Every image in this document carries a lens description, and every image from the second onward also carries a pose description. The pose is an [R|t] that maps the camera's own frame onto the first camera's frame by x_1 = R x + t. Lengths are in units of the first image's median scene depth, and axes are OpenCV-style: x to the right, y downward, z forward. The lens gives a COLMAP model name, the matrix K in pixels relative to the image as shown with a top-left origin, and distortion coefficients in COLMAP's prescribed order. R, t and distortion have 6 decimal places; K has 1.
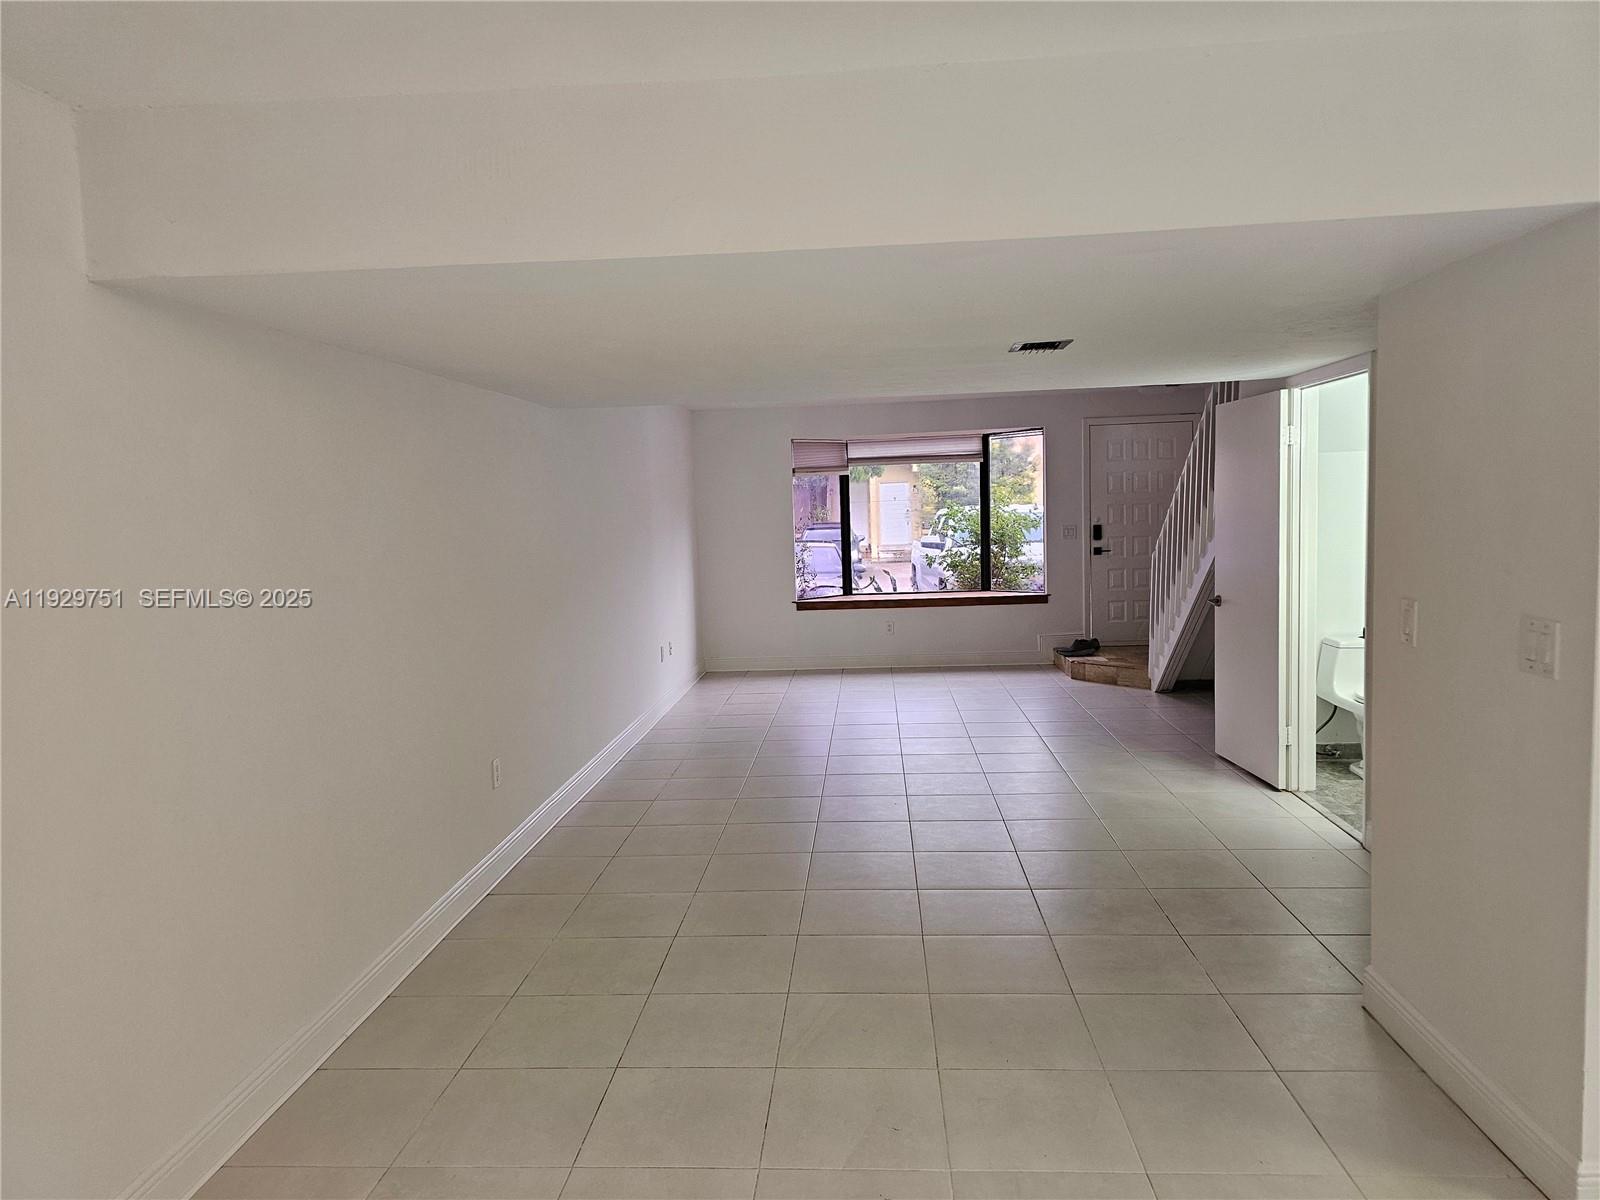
lens RADIAL K [[1055.2, 0, 800.0], [0, 1055.2, 600.0], [0, 0, 1]] dist [0.060168, -0.054041]
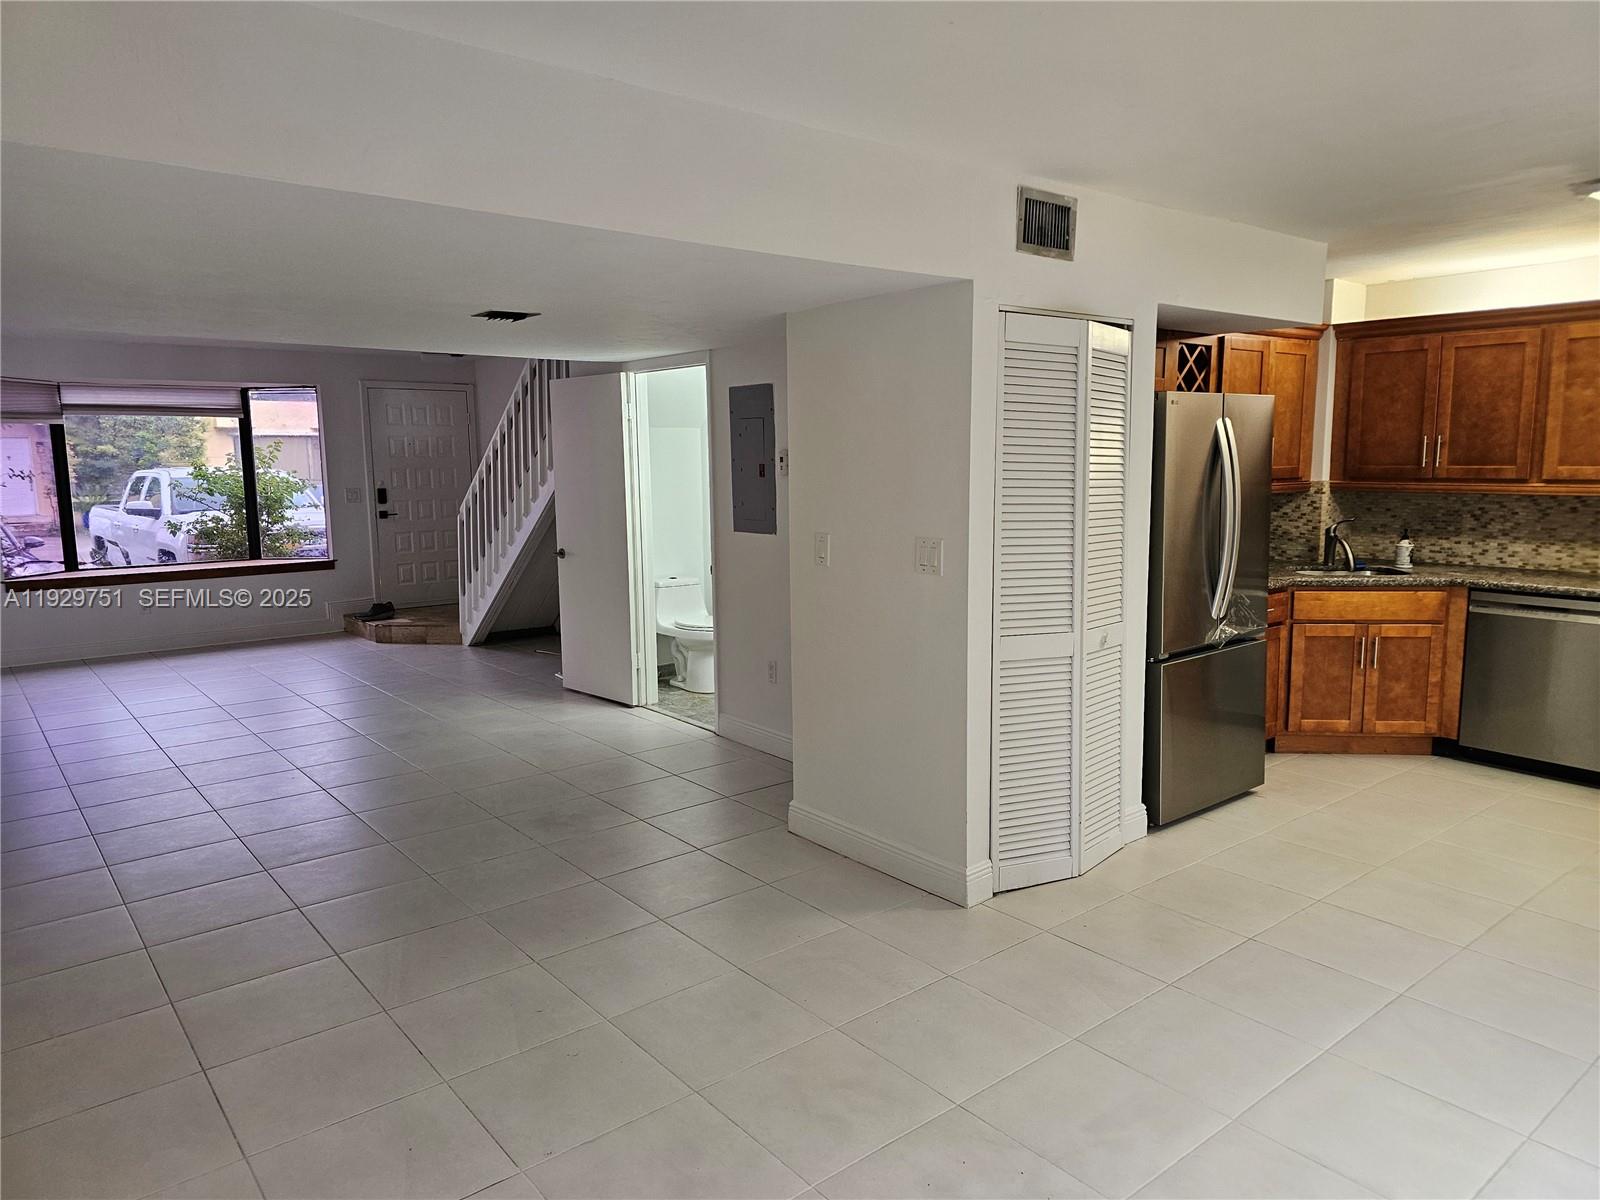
lens RADIAL K [[1055.2, 0, 800.0], [0, 1055.2, 600.0], [0, 0, 1]] dist [0.060168, -0.054041]
pose [[0.729455, -0.064900, 0.680943, -0.124639], [0.046272, 0.997890, 0.045539, 0.006855], [-0.682461, -0.001710, 0.730920, -0.002696]]
